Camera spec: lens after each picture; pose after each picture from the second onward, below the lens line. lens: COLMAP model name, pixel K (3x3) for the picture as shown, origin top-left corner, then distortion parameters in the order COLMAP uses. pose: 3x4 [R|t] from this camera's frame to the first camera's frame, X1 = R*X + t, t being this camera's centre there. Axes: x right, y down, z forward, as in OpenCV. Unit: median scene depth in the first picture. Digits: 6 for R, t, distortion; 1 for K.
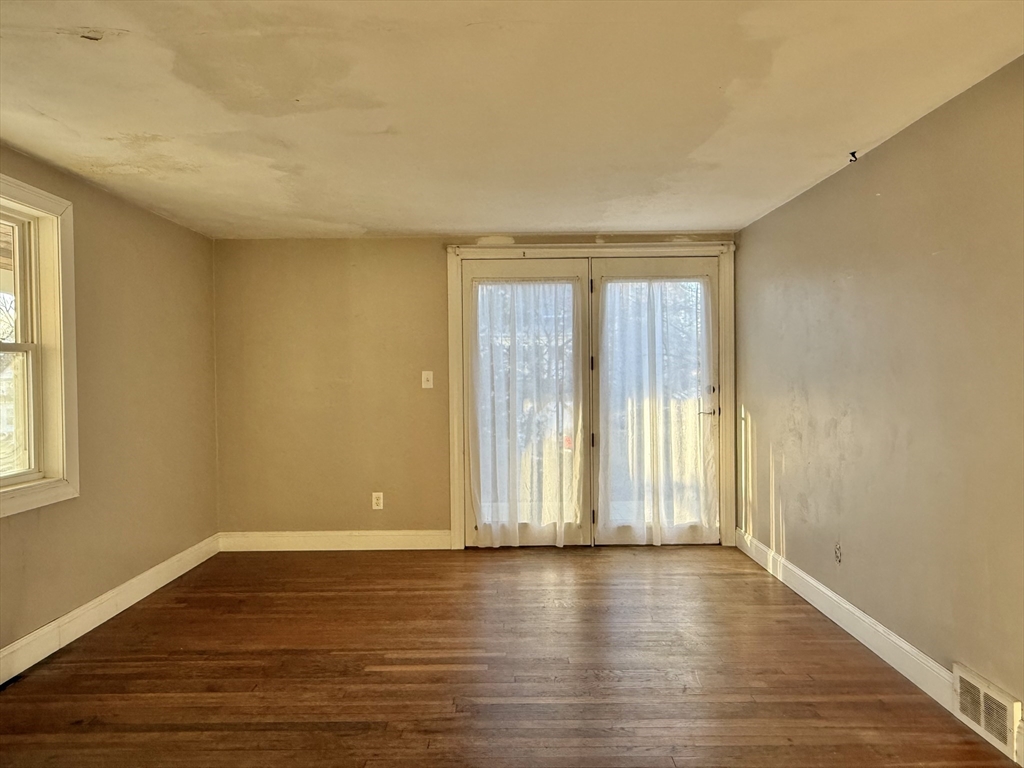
lens RADIAL K [[682.4, 0, 512.0], [0, 682.4, 384.0], [0, 0, 1]] dist [0.021638, -0.000925]
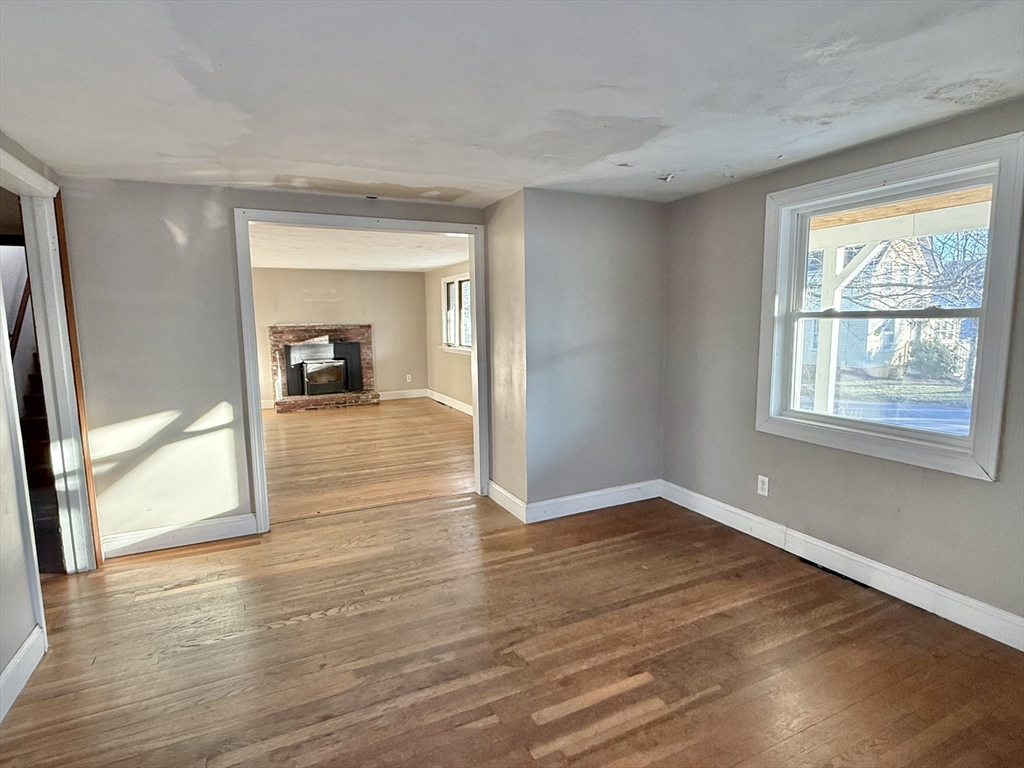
lens RADIAL K [[538.4, 0, 512.0], [0, 538.4, 384.0], [0, 0, 1]] dist [-0.001794, 0.000126]
pose [[-0.902079, 0.075080, -0.424989, 0.261257], [0.015589, 0.989777, 0.141768, -0.087197], [0.431289, 0.121261, -0.894028, 1.702492]]
